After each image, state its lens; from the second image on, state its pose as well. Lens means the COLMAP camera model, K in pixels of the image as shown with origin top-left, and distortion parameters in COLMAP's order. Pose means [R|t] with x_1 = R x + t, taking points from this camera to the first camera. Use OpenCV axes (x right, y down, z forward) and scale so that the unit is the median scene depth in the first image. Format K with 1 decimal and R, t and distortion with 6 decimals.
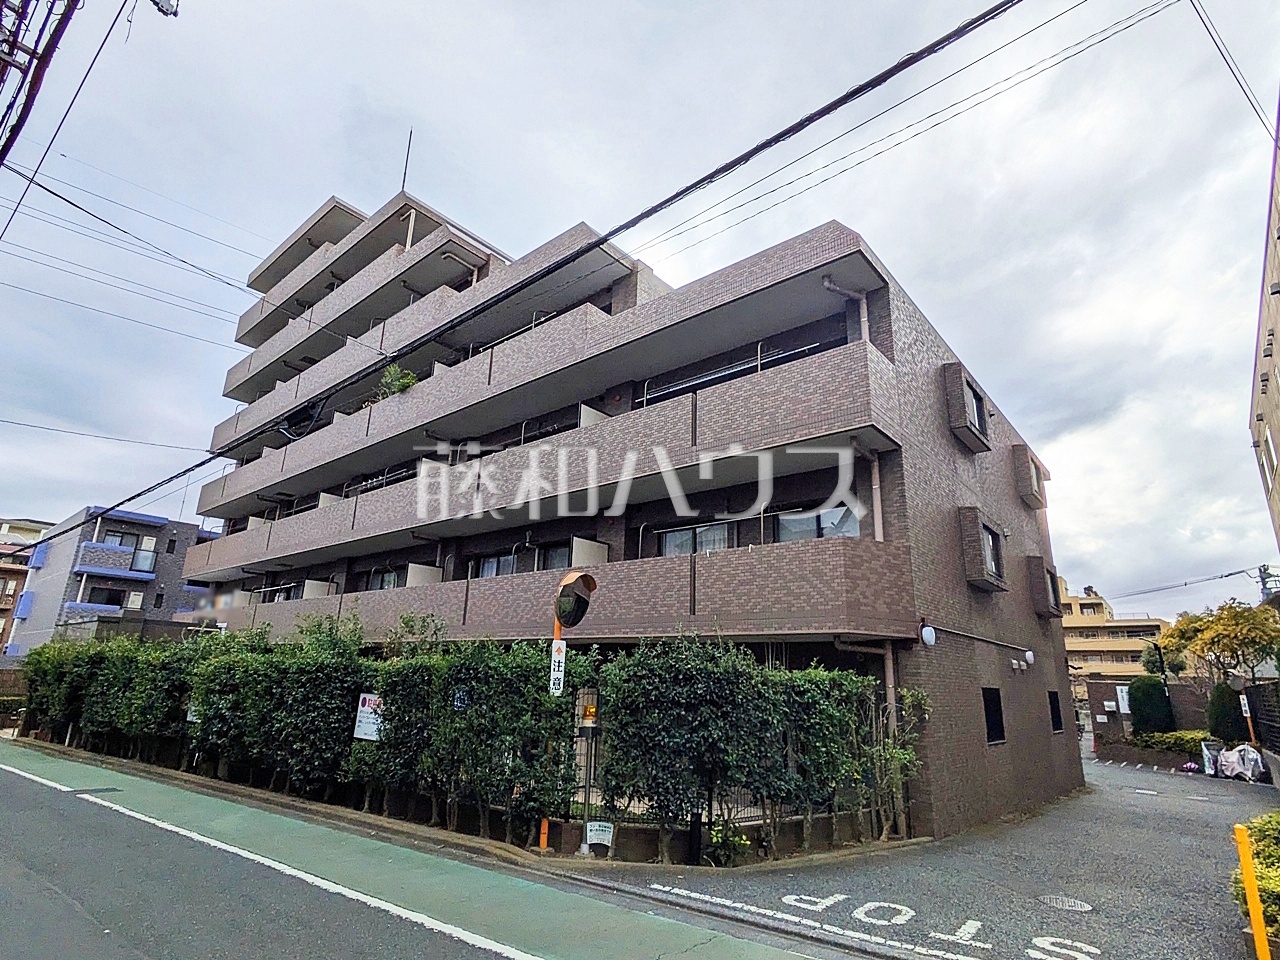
lens RADIAL K [[676.0, 0, 647.0], [0, 676.0, 486.6], [0, 0, 1]] dist [0.001186, 0.000011]
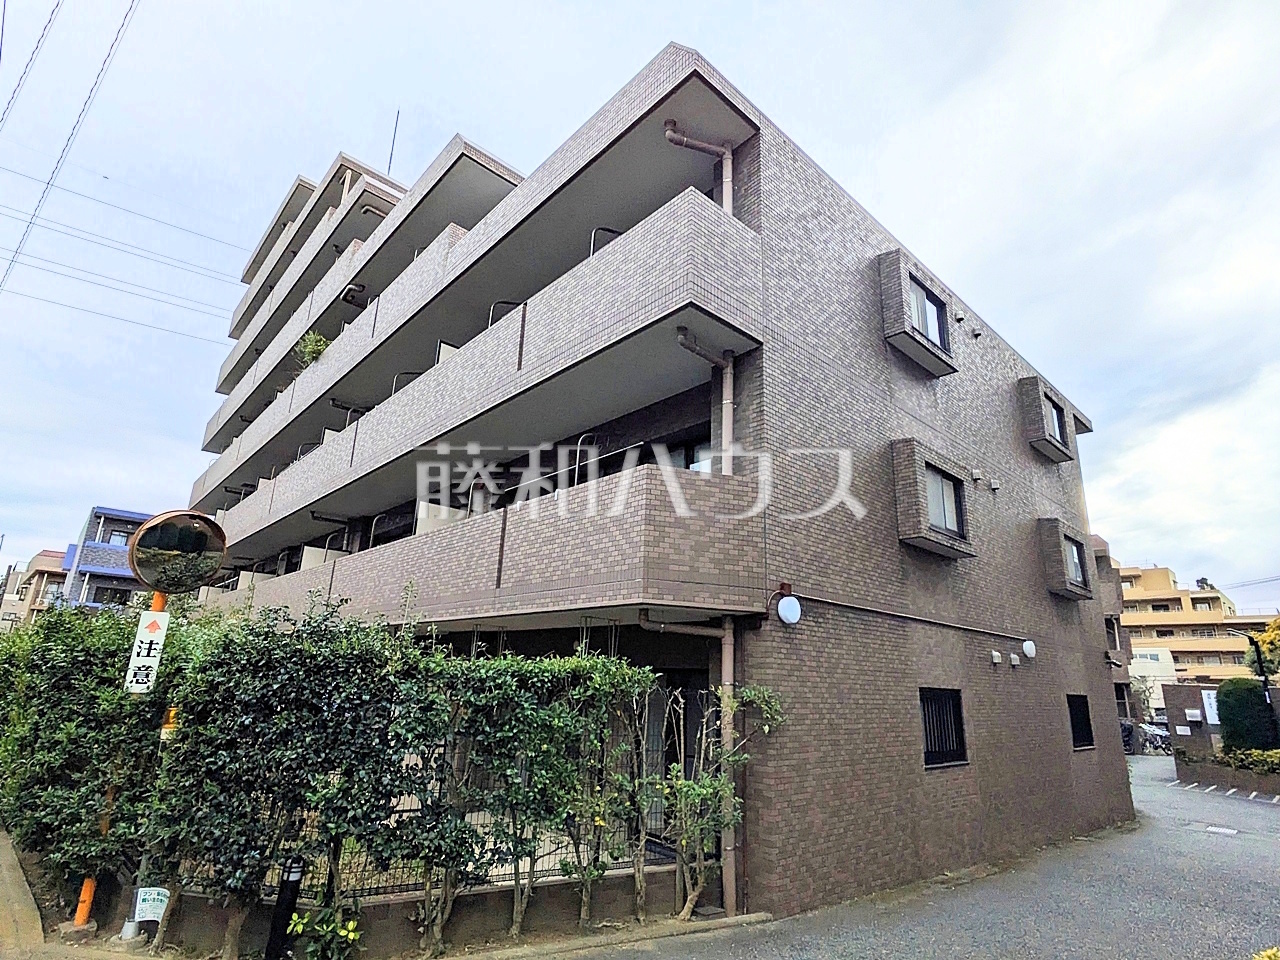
lens RADIAL K [[676.0, 0, 647.0], [0, 676.0, 486.6], [0, 0, 1]] dist [0.001186, 0.000011]
pose [[0.992320, -0.030173, -0.119965, 0.269355], [0.029652, 0.999542, -0.006123, 0.072412], [0.120095, 0.002519, 0.992759, 0.229554]]
